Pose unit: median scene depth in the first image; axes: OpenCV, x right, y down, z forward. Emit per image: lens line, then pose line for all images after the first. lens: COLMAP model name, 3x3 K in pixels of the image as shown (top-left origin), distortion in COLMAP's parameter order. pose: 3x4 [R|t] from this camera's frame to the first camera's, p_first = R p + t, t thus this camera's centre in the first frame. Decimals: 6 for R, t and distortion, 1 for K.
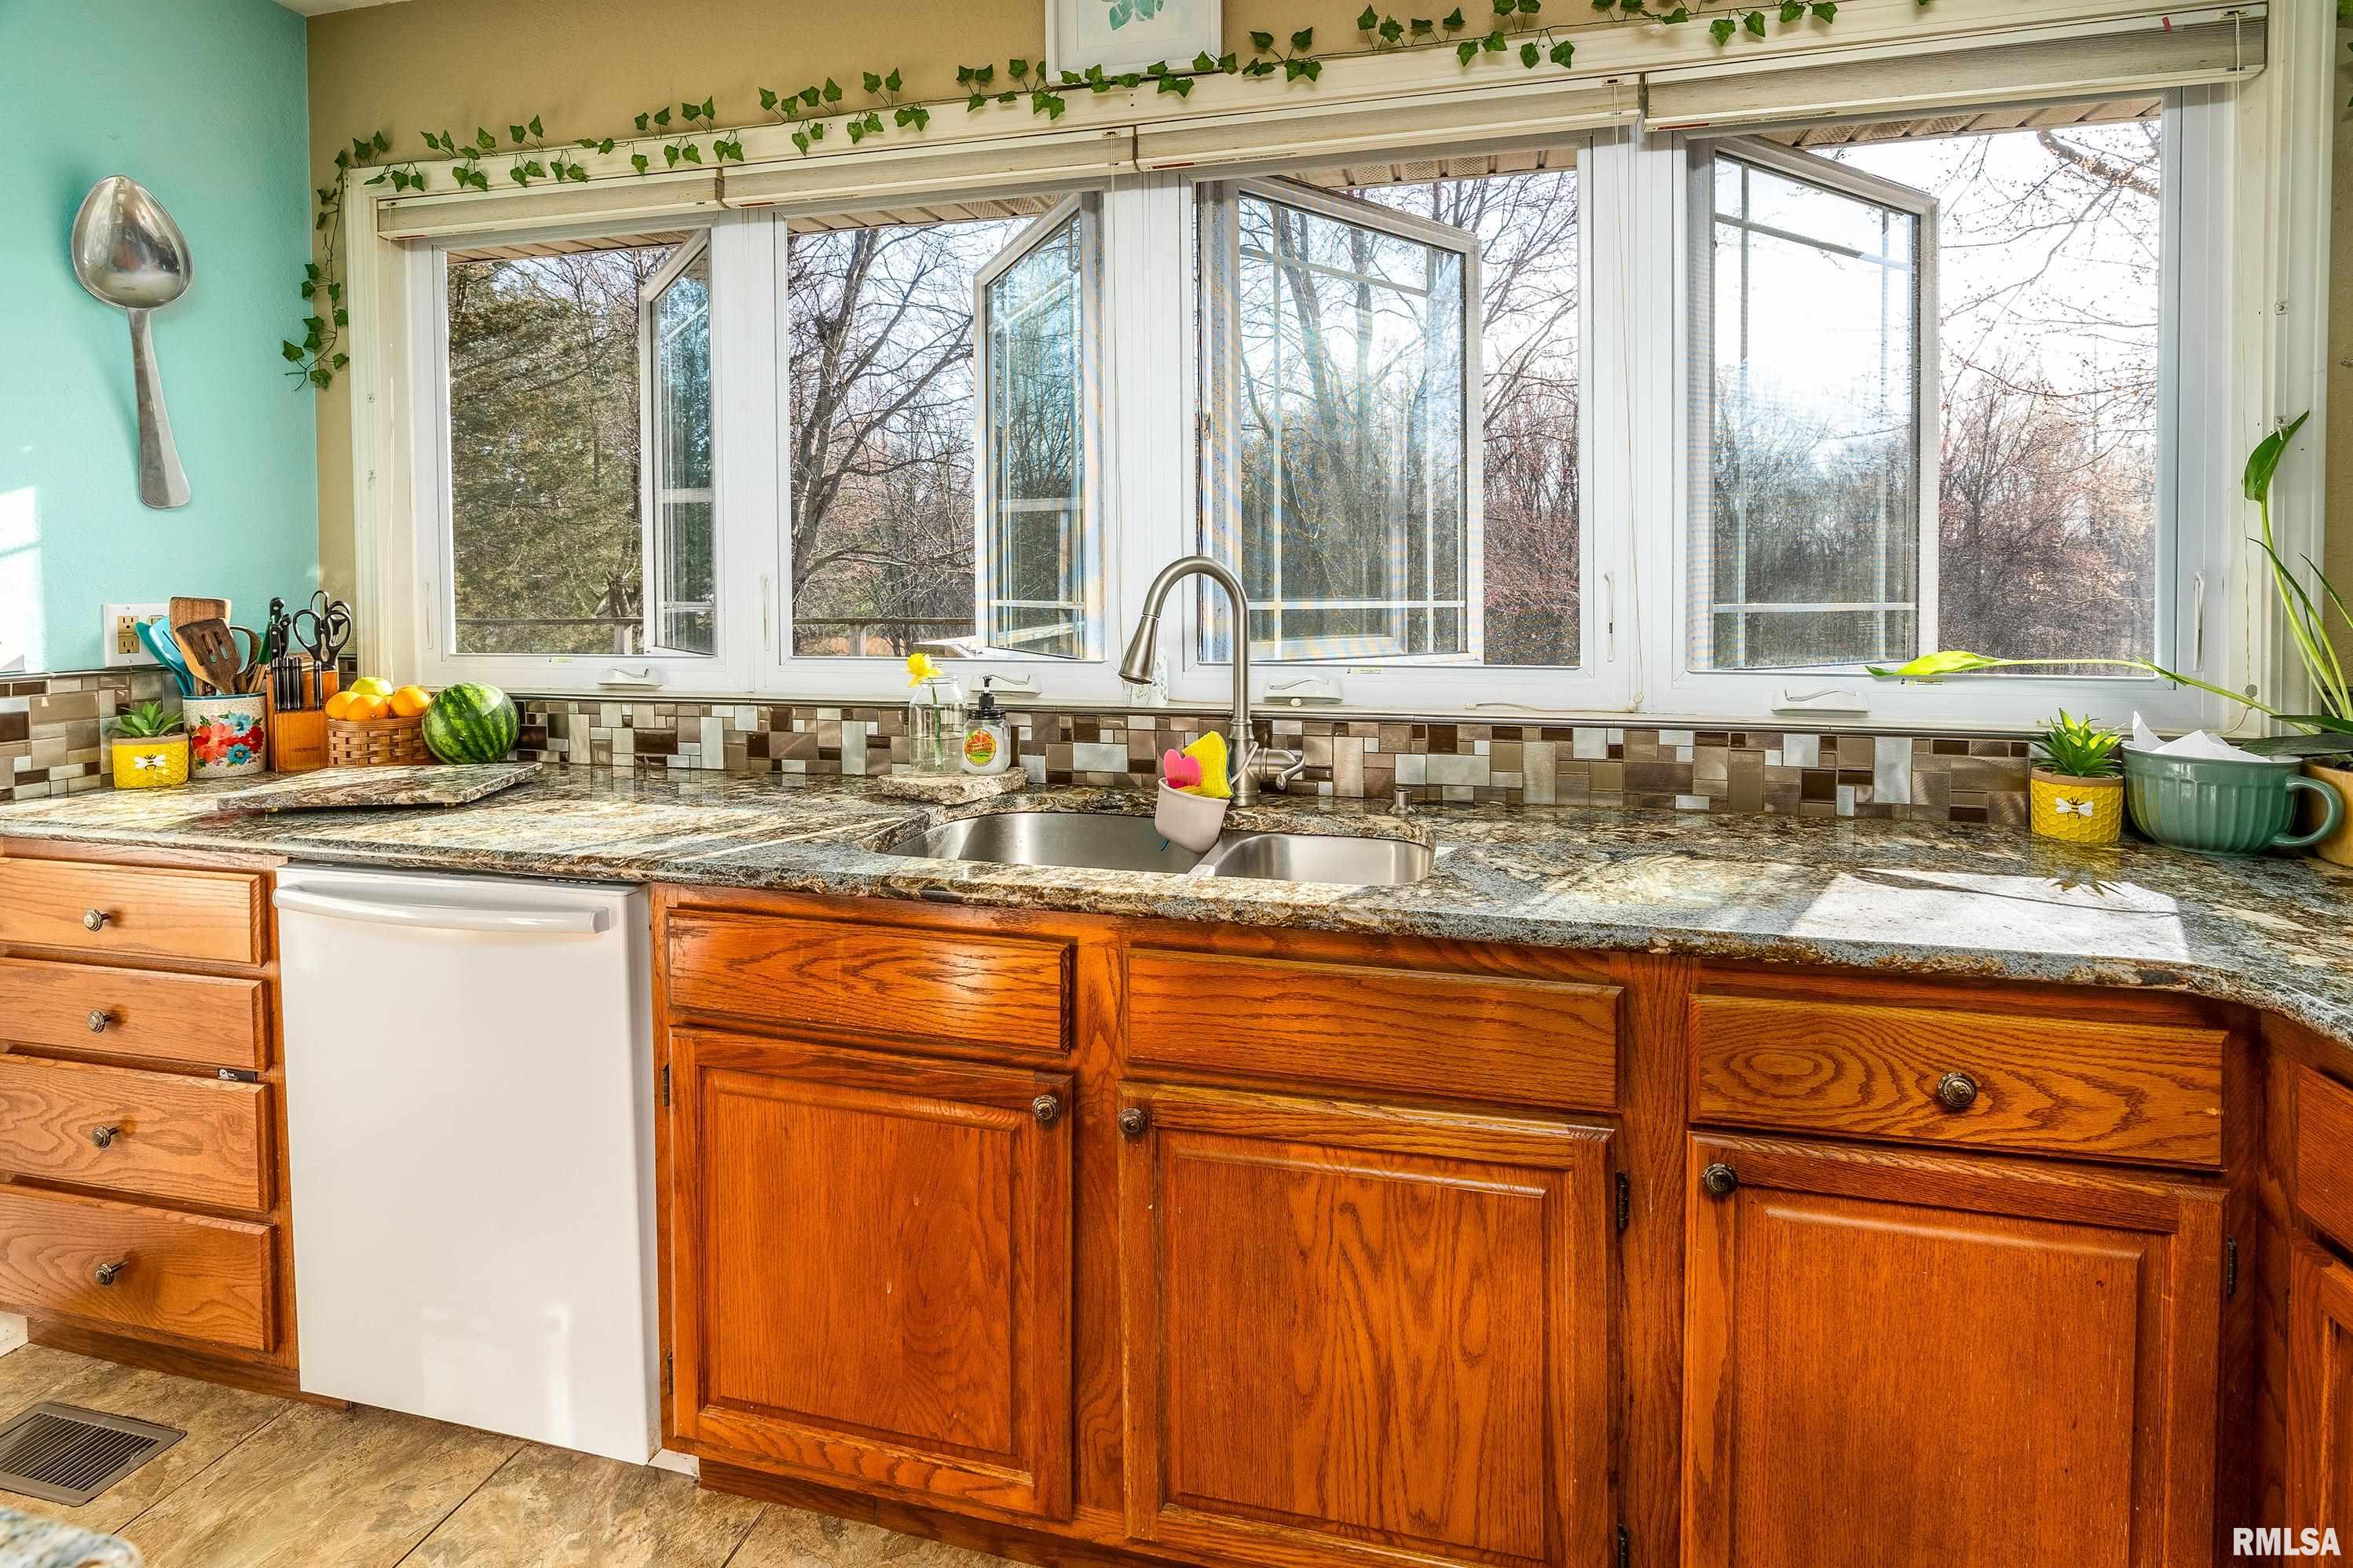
lens RADIAL K [[1120.7, 0, 1208.0], [0, 1120.7, 595.4], [0, 0, 1]] dist [-0.009847, 0.001285]
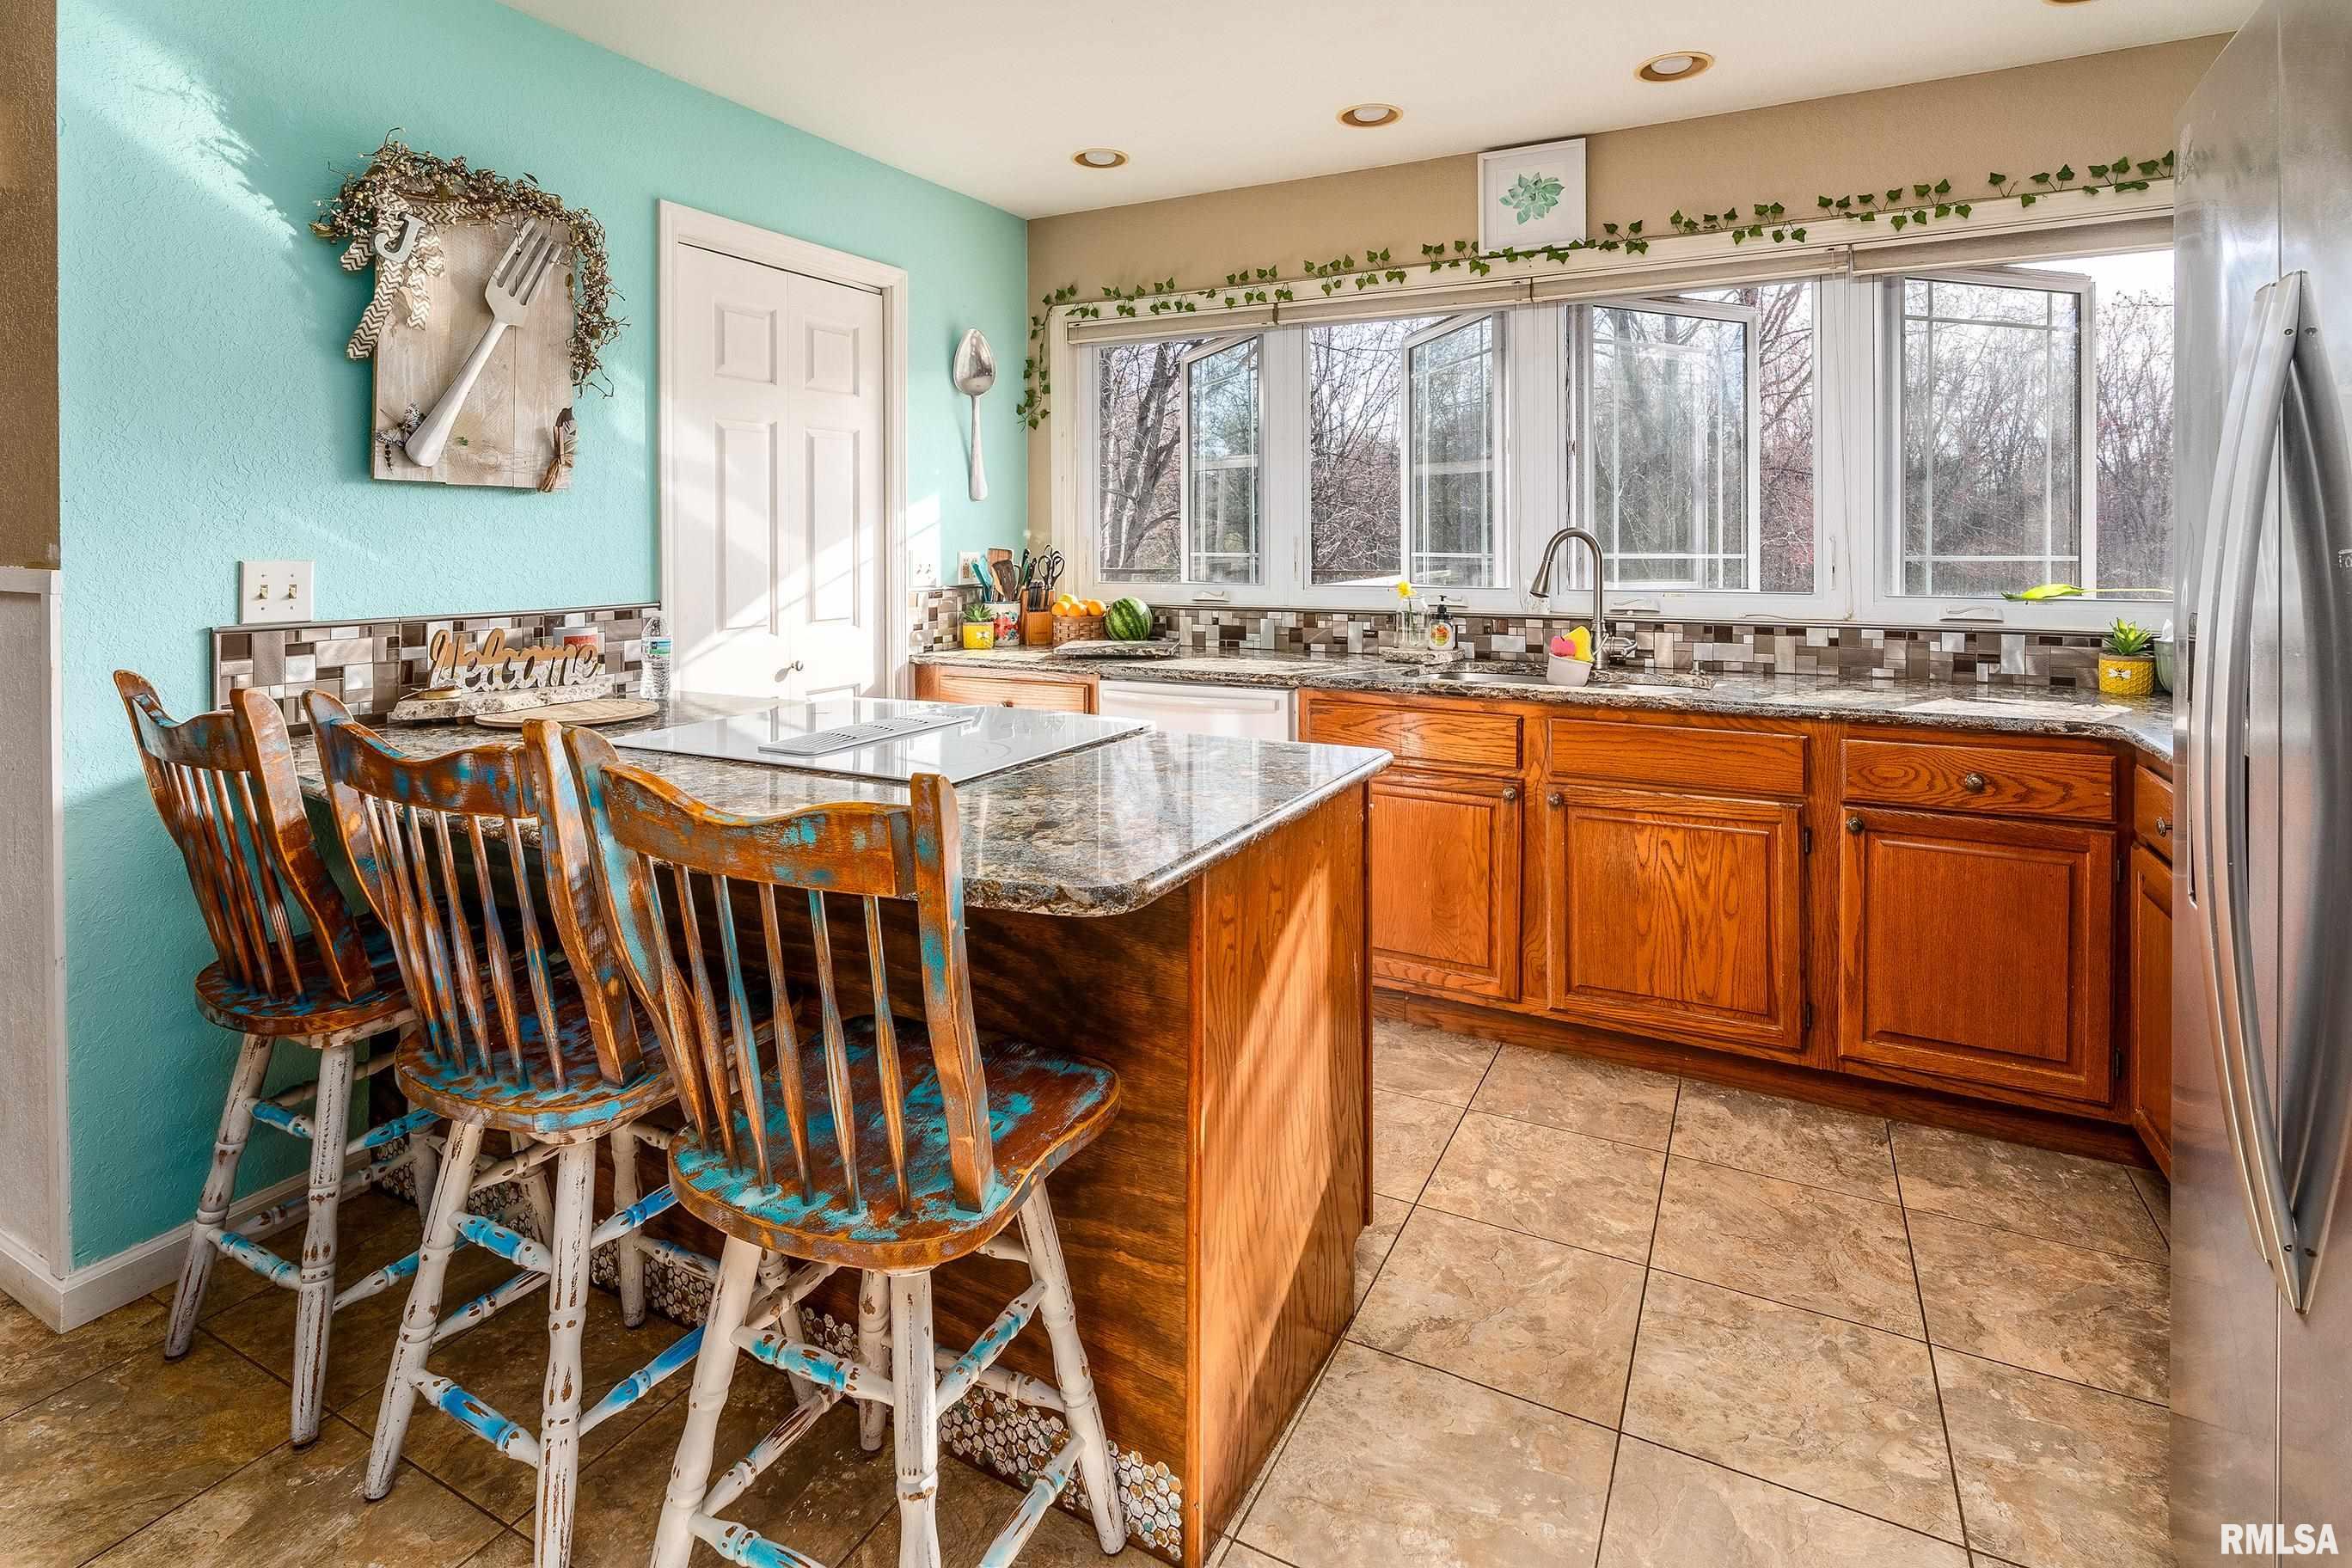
lens RADIAL K [[1223.7, 0, 1142.3], [0, 1223.7, 545.8], [0, 0, 1]] dist [-0.009892, 0.003786]
pose [[0.963883, 0.002744, -0.266312, -0.148487], [-0.004247, 0.999978, -0.005066, 0.007294], [0.266292, 0.006014, 0.963874, -1.028466]]
